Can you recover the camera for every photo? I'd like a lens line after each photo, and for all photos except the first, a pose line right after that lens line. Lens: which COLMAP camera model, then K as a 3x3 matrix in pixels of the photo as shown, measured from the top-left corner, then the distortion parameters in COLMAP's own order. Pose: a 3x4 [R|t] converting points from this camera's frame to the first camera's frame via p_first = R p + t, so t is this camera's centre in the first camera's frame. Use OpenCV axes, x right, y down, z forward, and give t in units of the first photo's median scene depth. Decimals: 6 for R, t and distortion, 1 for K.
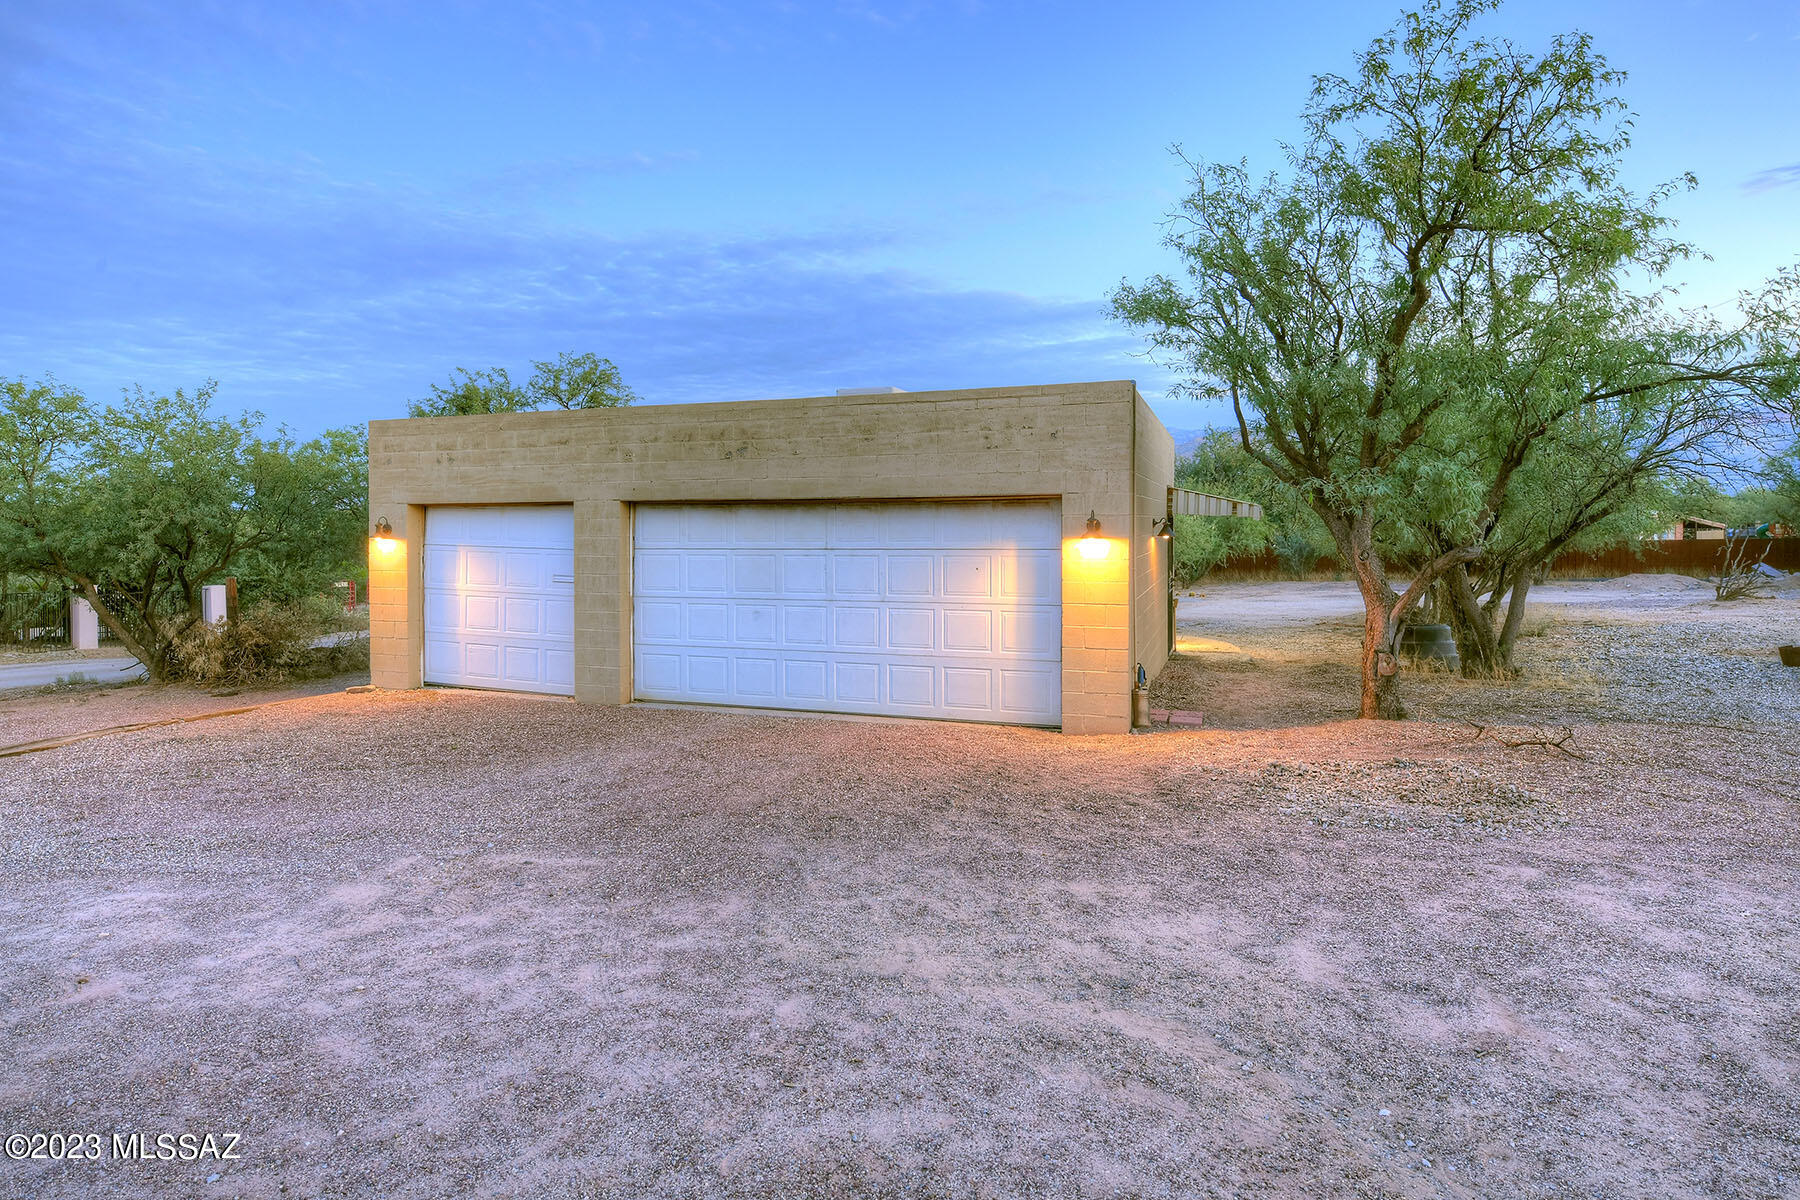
lens RADIAL K [[954.3, 0, 900.0], [0, 954.3, 600.0], [0, 0, 1]] dist [-0.000093, -0.000056]
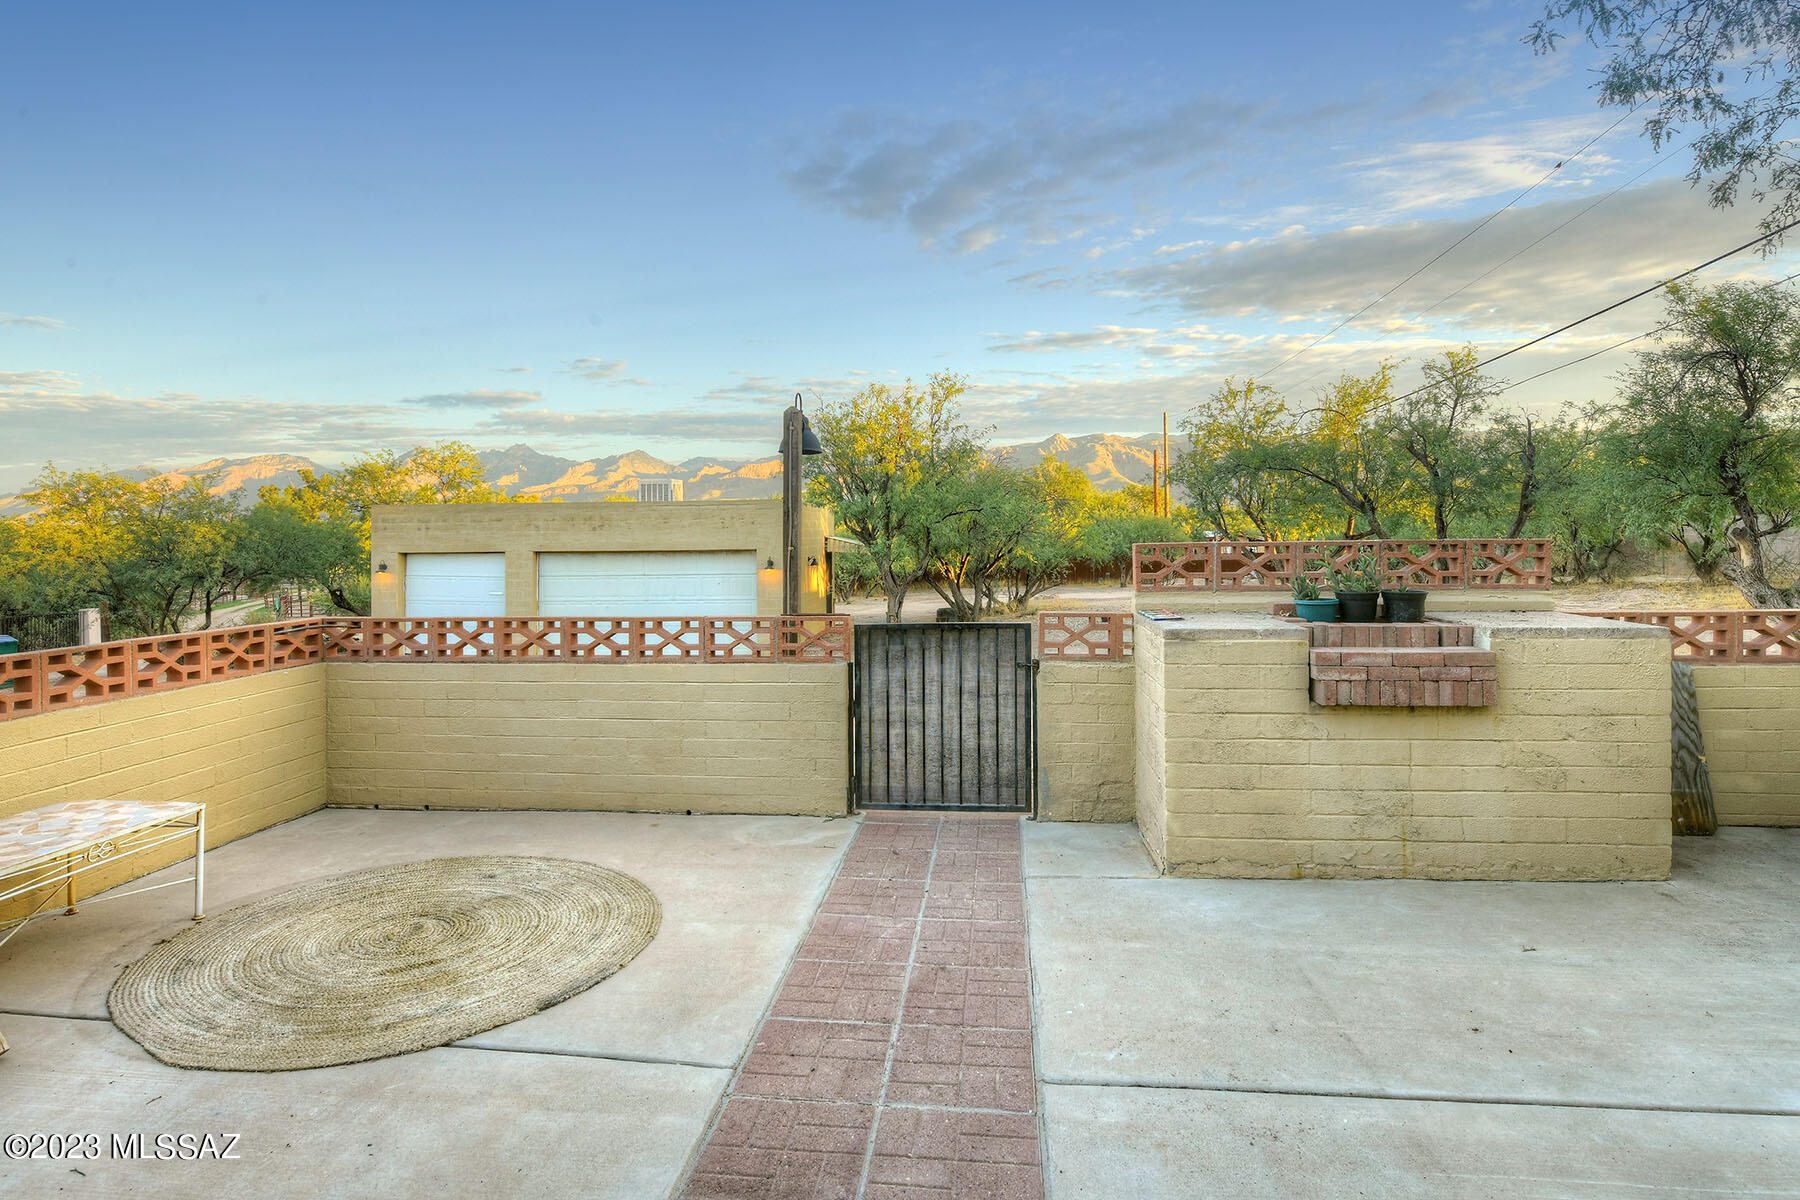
lens RADIAL K [[954.3, 0, 900.0], [0, 954.3, 600.0], [0, 0, 1]] dist [-0.000093, -0.000056]
pose [[0.973044, -0.023888, 0.229379, -0.016928], [0.026351, 0.999623, -0.007682, 0.028206], [-0.229109, 0.013519, 0.973307, -1.022686]]
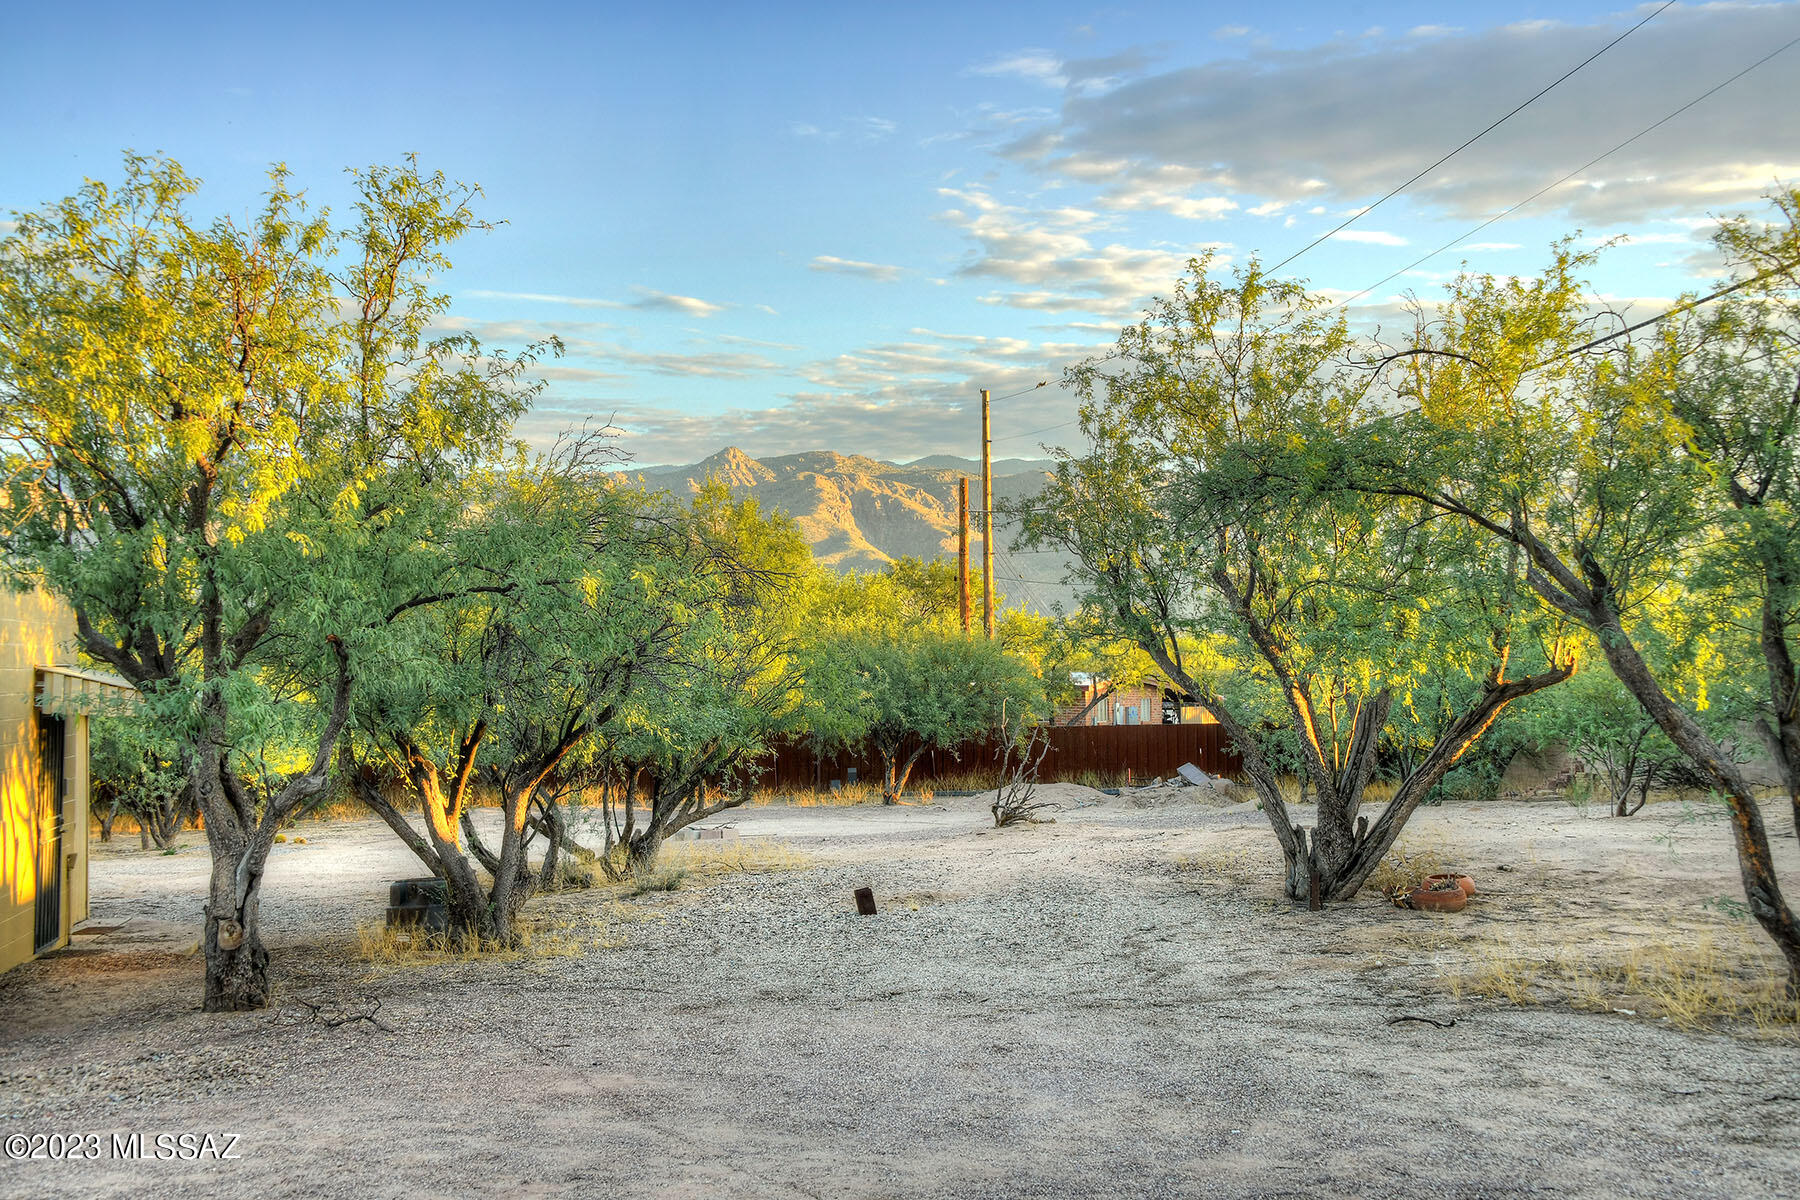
lens RADIAL K [[2278.8, 0, 900.0], [0, 2278.8, 600.0], [0, 0, 1]] dist [0.132497, 0.011043]
pose [[0.891704, 0.020193, 0.452169, 0.123596], [0.029227, 0.994351, -0.102042, 0.005684], [-0.451675, 0.104207, 0.886076, -0.666484]]
